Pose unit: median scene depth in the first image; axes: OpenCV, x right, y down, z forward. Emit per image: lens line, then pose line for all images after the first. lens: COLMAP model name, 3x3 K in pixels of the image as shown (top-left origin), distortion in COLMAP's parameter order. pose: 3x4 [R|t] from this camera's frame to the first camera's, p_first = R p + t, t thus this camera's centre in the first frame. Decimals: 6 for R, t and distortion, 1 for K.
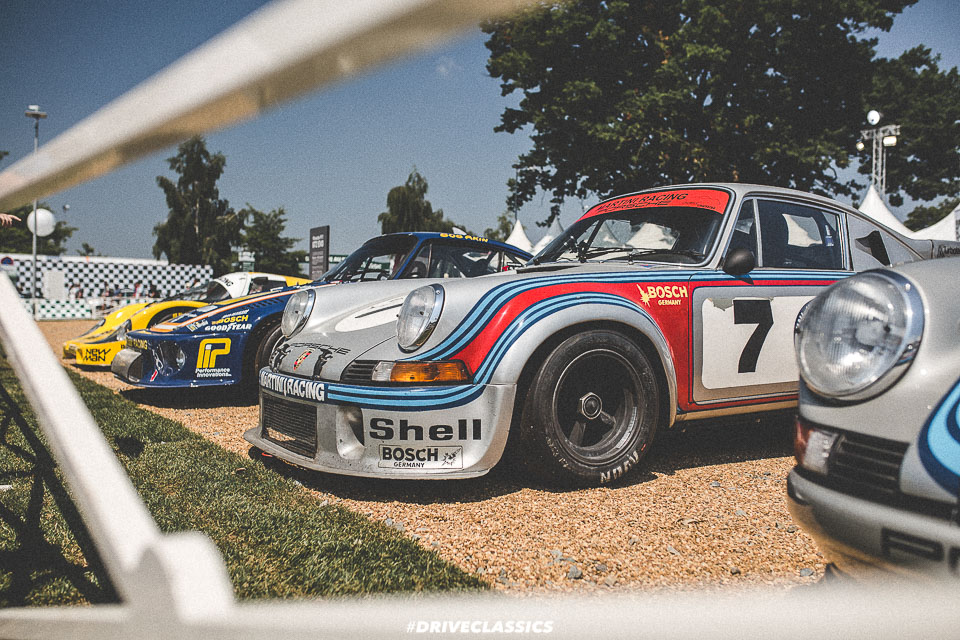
lens RADIAL K [[908.6, 0, 483.5], [0, 908.6, 322.2], [0, 0, 1]] dist [-0.058671, 0.079404]
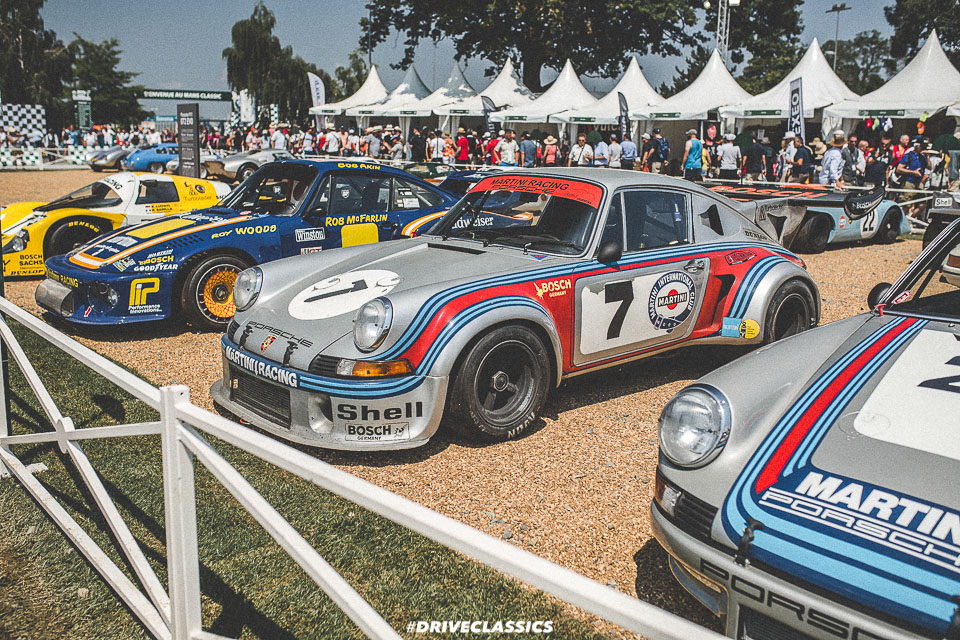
lens RADIAL K [[908.6, 0, 483.5], [0, 908.6, 322.2], [0, 0, 1]] dist [-0.058671, 0.079404]
pose [[0.986424, -0.026411, 0.162083, -0.101969], [-0.004079, 0.982738, 0.184956, -0.204369], [-0.164170, -0.183106, 0.969289, -0.227116]]
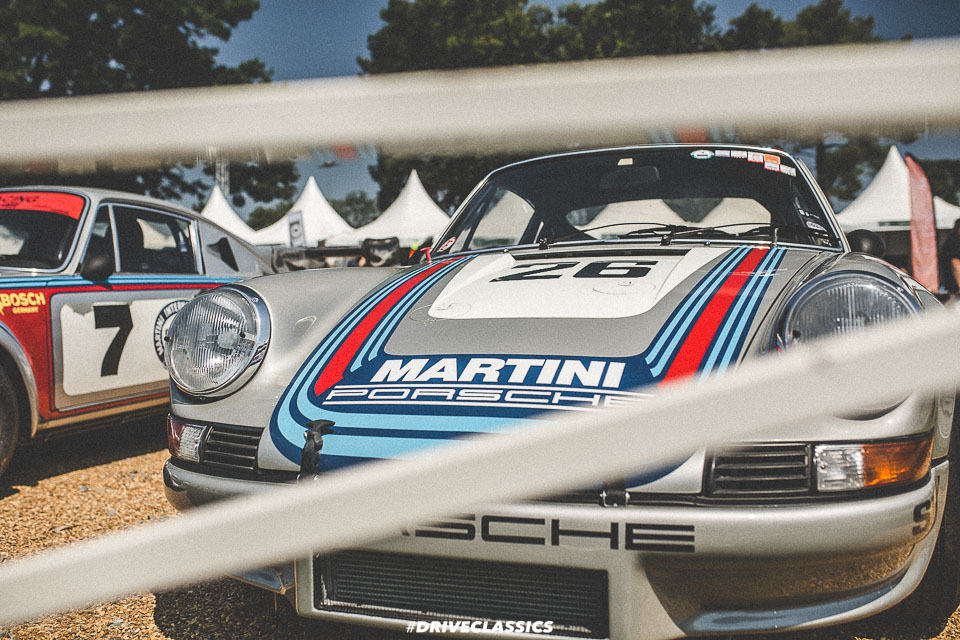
lens RADIAL K [[908.6, 0, 483.5], [0, 908.6, 322.2], [0, 0, 1]] dist [-0.058671, 0.079404]
pose [[0.770680, -0.035629, 0.636226, -0.028828], [0.032888, 0.999329, 0.016124, -0.007489], [-0.636373, 0.008498, 0.771334, -0.055036]]
